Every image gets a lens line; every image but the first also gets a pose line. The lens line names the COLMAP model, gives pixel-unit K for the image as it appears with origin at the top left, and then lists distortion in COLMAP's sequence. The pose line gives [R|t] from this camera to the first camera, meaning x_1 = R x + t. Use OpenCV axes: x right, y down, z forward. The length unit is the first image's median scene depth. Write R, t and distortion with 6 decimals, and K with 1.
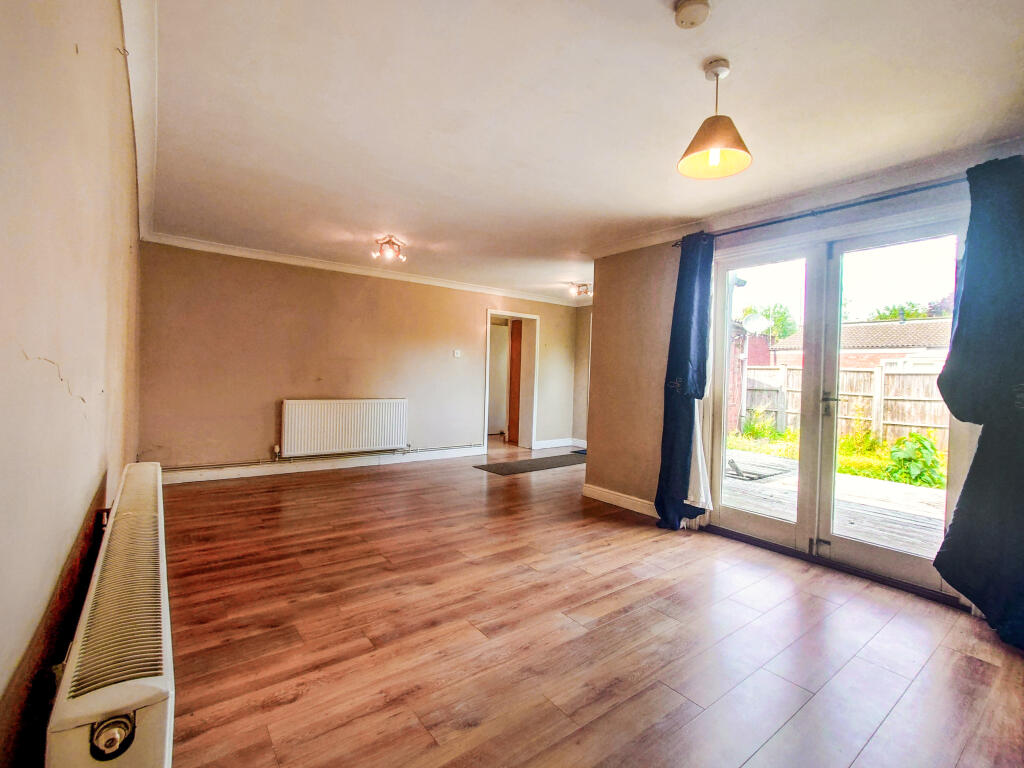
lens RADIAL K [[480.5, 0, 512.9], [0, 480.5, 381.9], [0, 0, 1]] dist [0.002405, 0.000141]
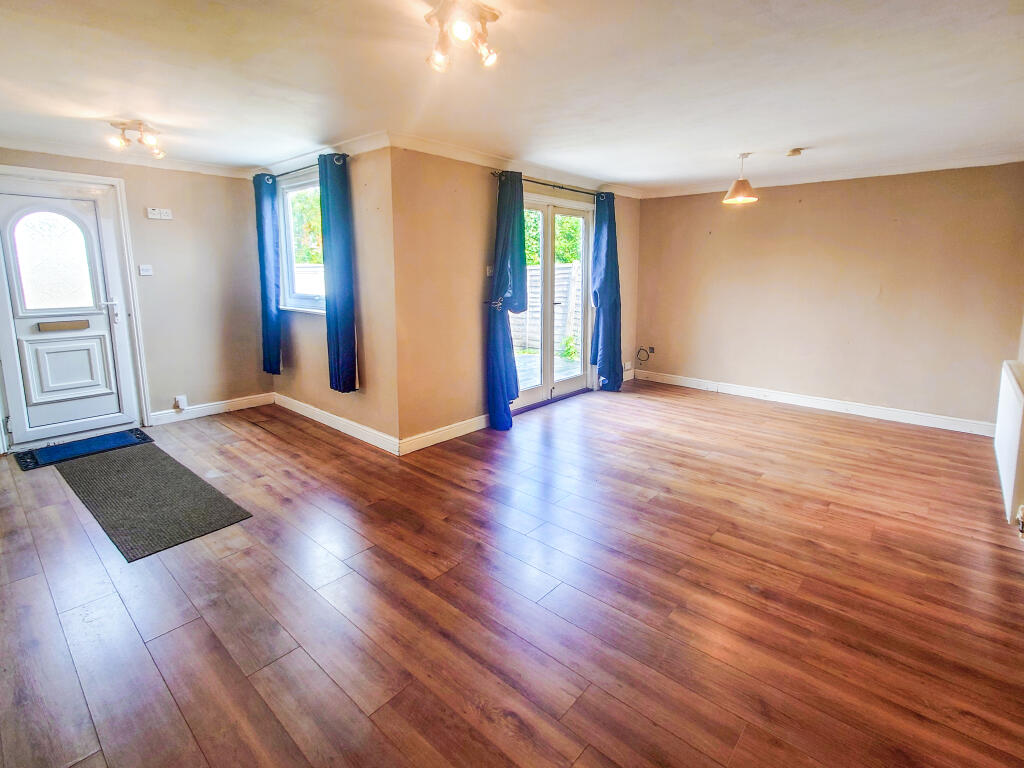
lens RADIAL K [[480.5, 0, 512.3], [0, 480.5, 384.8], [0, 0, 1]] dist [0.002405, 0.000141]
pose [[-0.188589, -0.258097, 0.947534, -1.125779], [0.009446, 0.964325, 0.264551, -0.156280], [-0.982011, 0.058842, -0.179423, 1.763066]]
